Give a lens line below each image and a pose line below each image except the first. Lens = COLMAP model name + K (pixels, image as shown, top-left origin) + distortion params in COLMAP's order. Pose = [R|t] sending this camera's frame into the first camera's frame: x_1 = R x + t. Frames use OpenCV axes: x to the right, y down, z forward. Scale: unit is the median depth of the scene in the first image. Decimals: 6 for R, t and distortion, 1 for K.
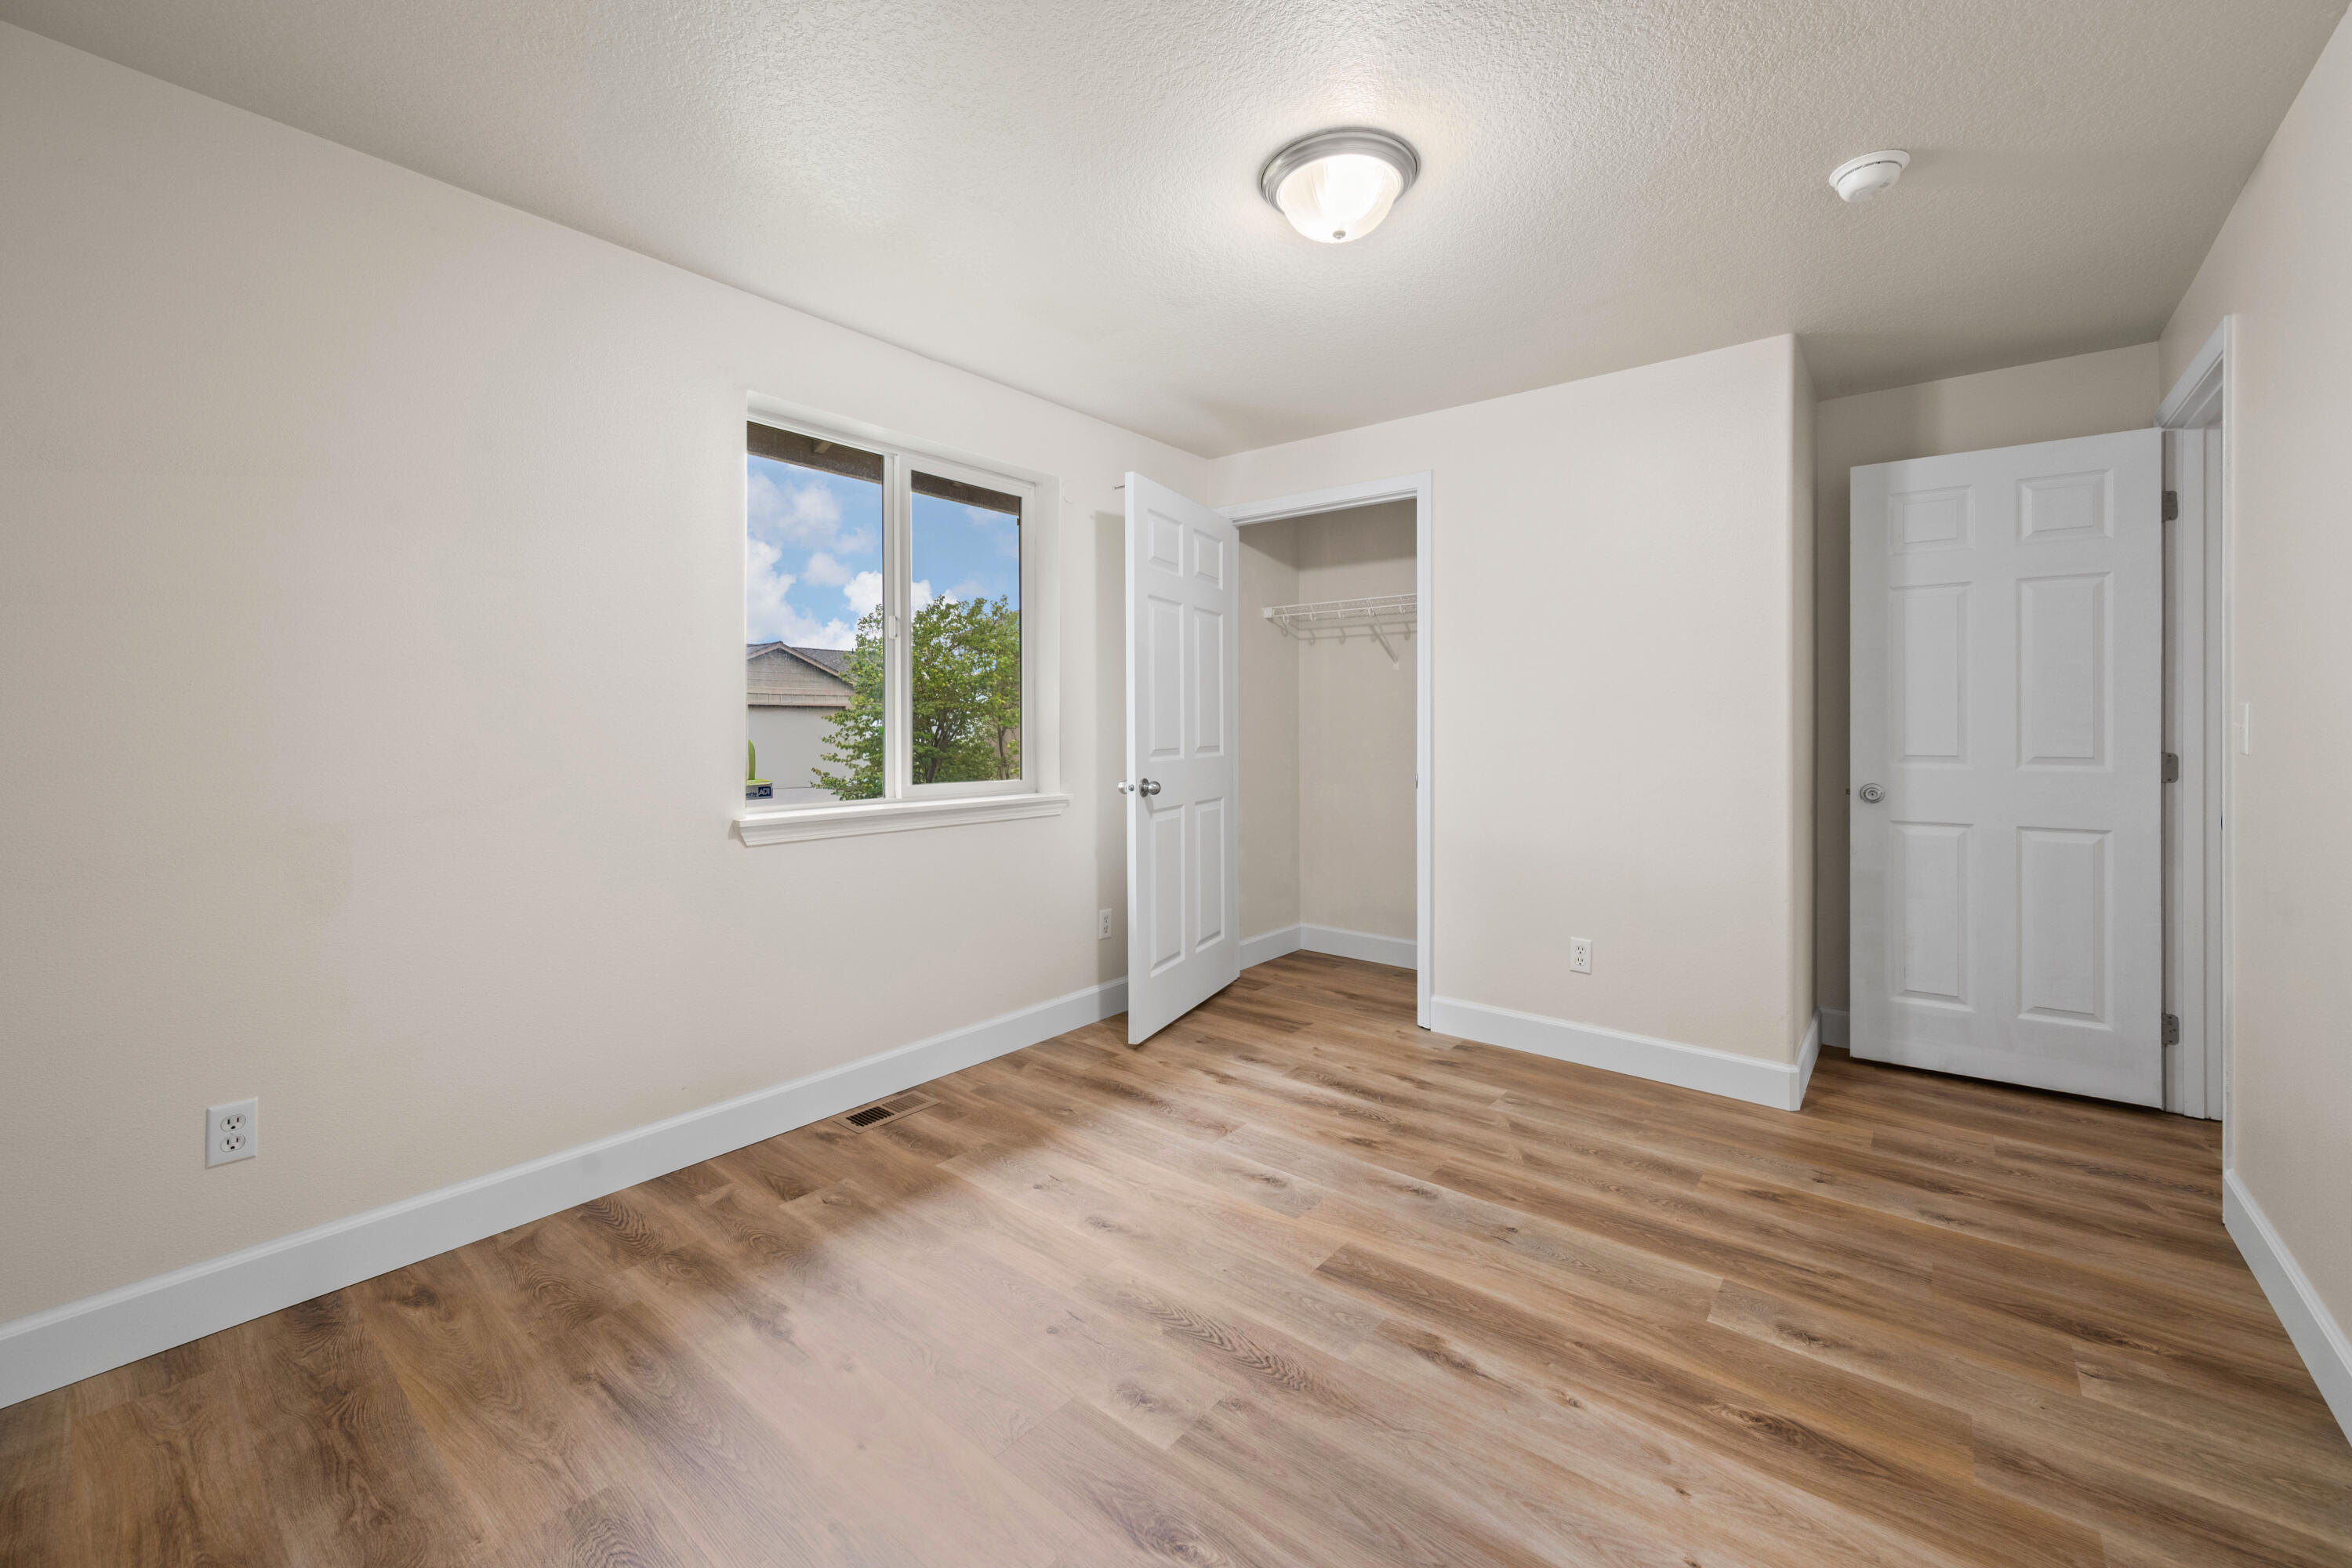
lens RADIAL K [[935.9, 0, 1183.2], [0, 935.9, 750.9], [0, 0, 1]] dist [0.000437, -0.000025]
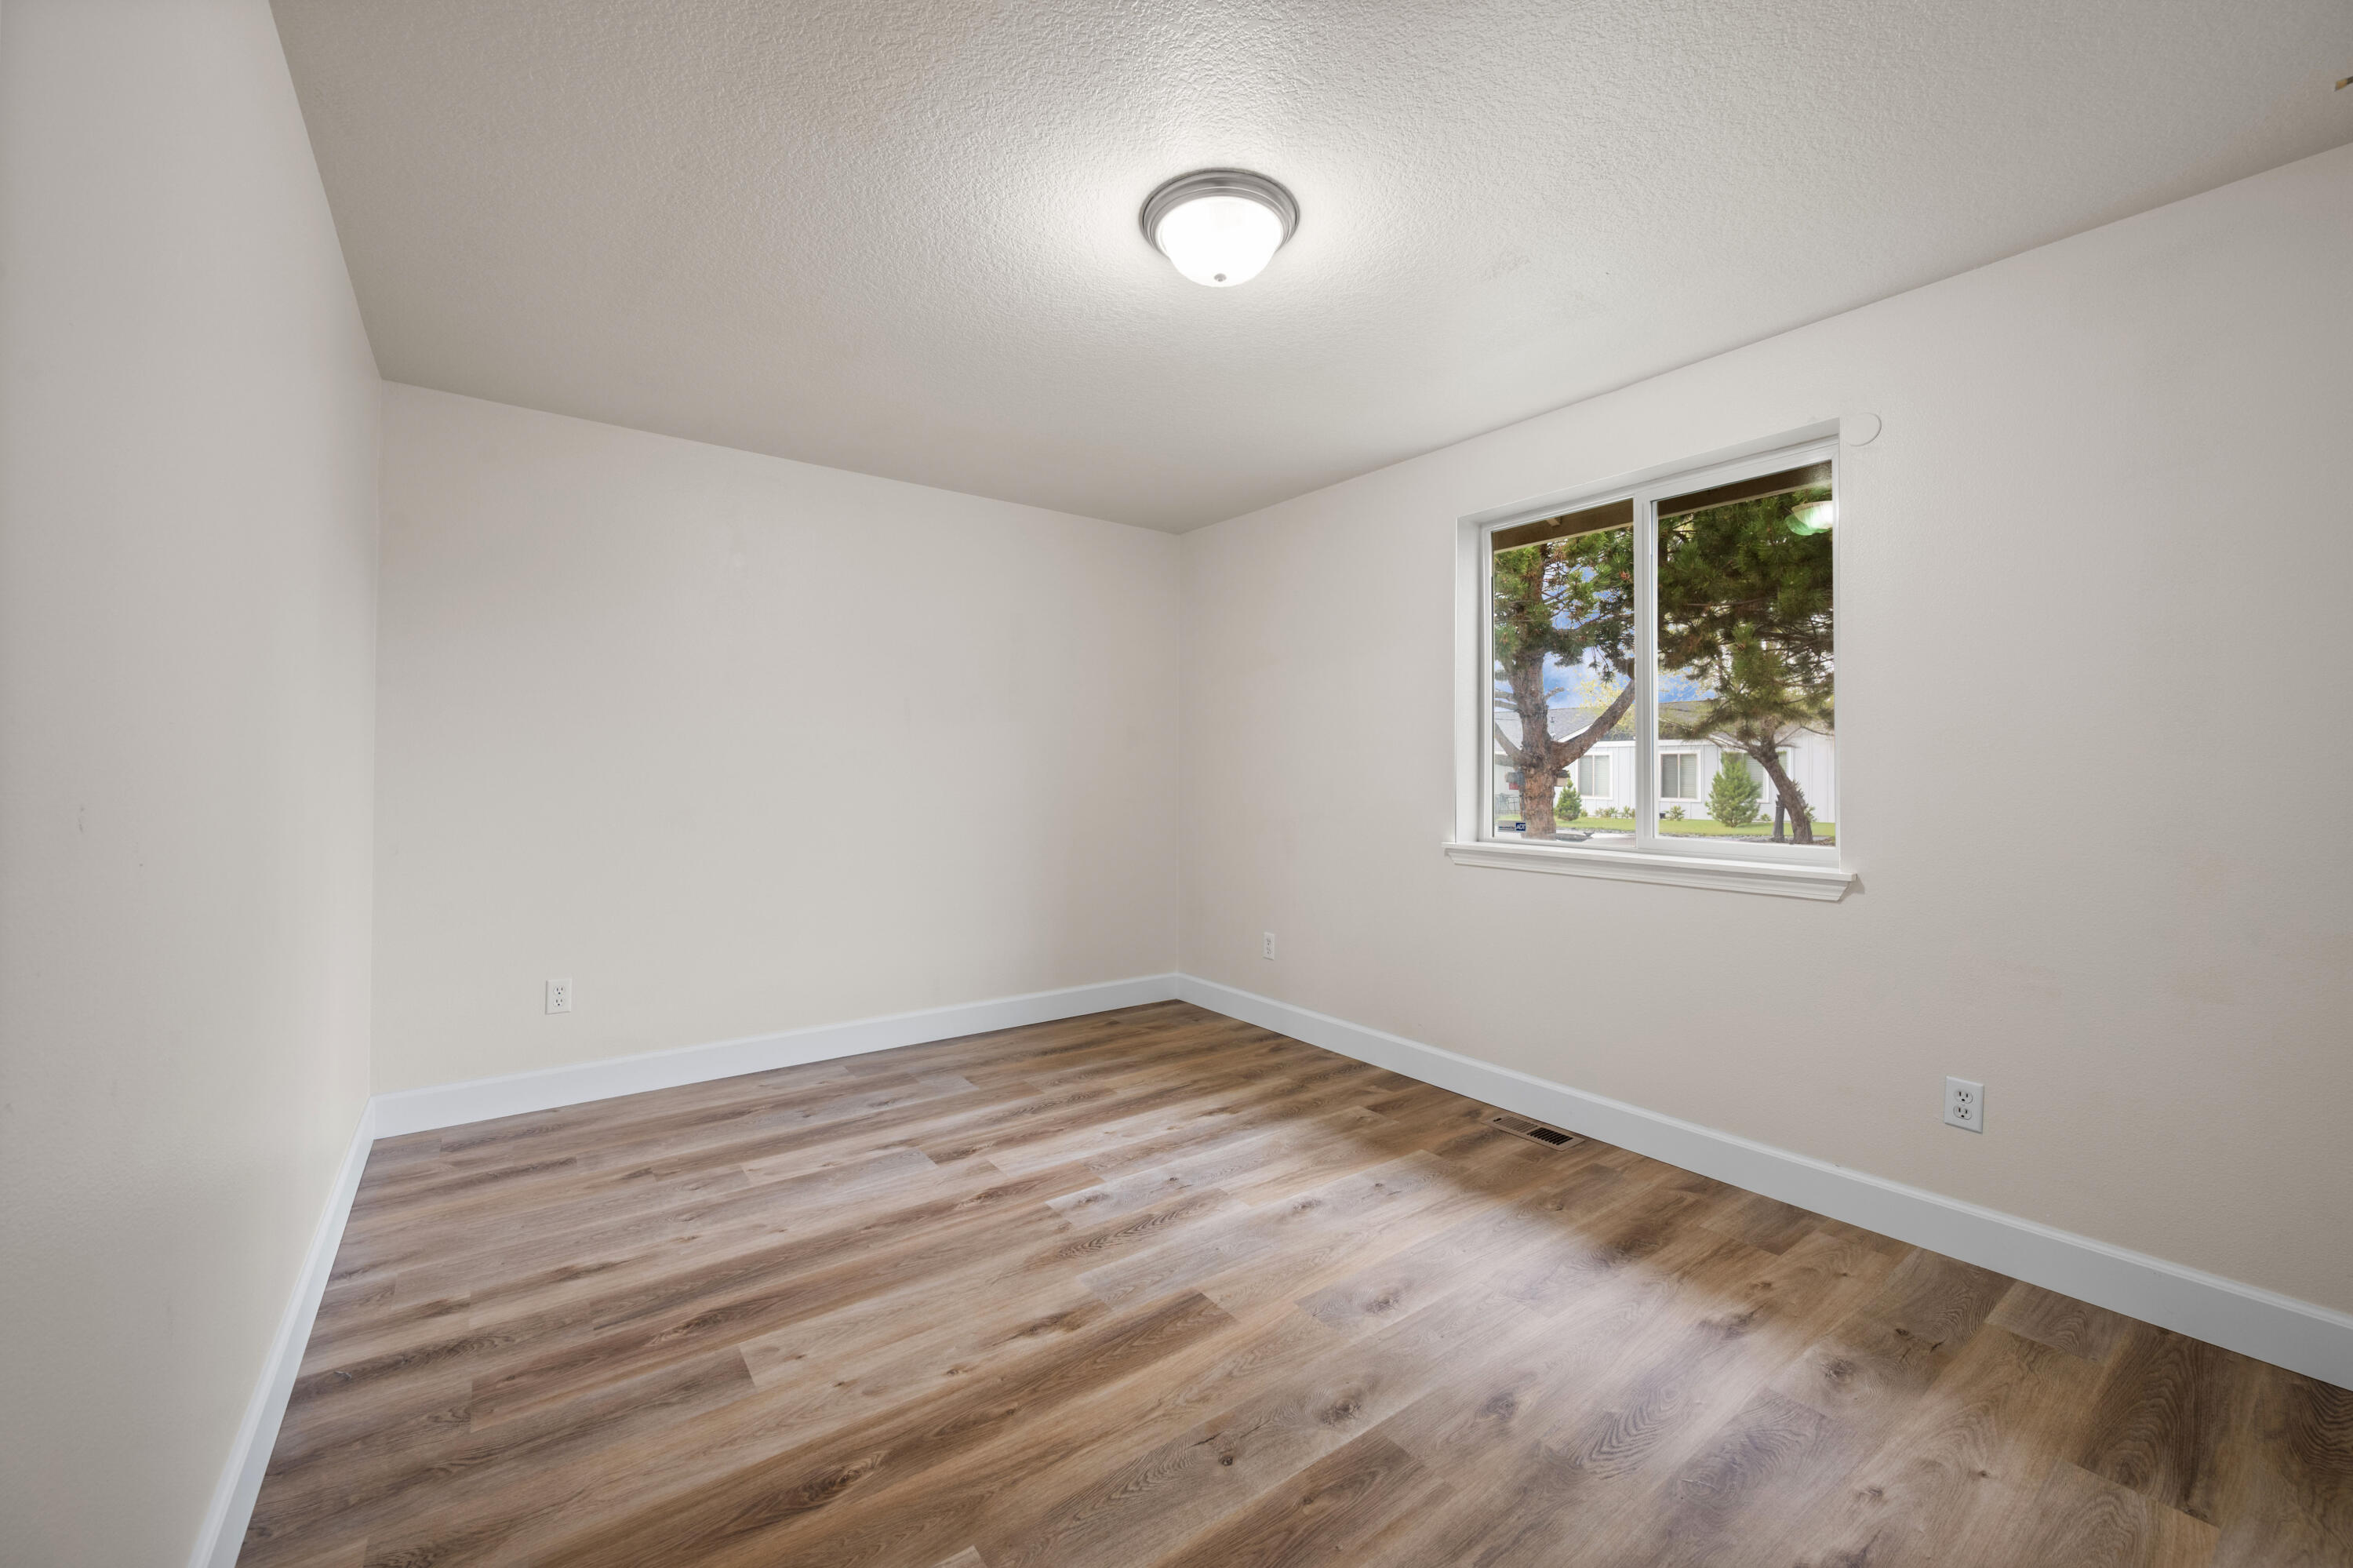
lens RADIAL K [[936.3, 0, 1183.7], [0, 936.3, 750.8], [0, 0, 1]] dist [0.000437, -0.000025]
pose [[-0.251646, -0.023342, -0.967538, 1.222209], [-0.030068, 0.999415, -0.016291, -0.027711], [0.967352, 0.024992, -0.252200, 1.293482]]
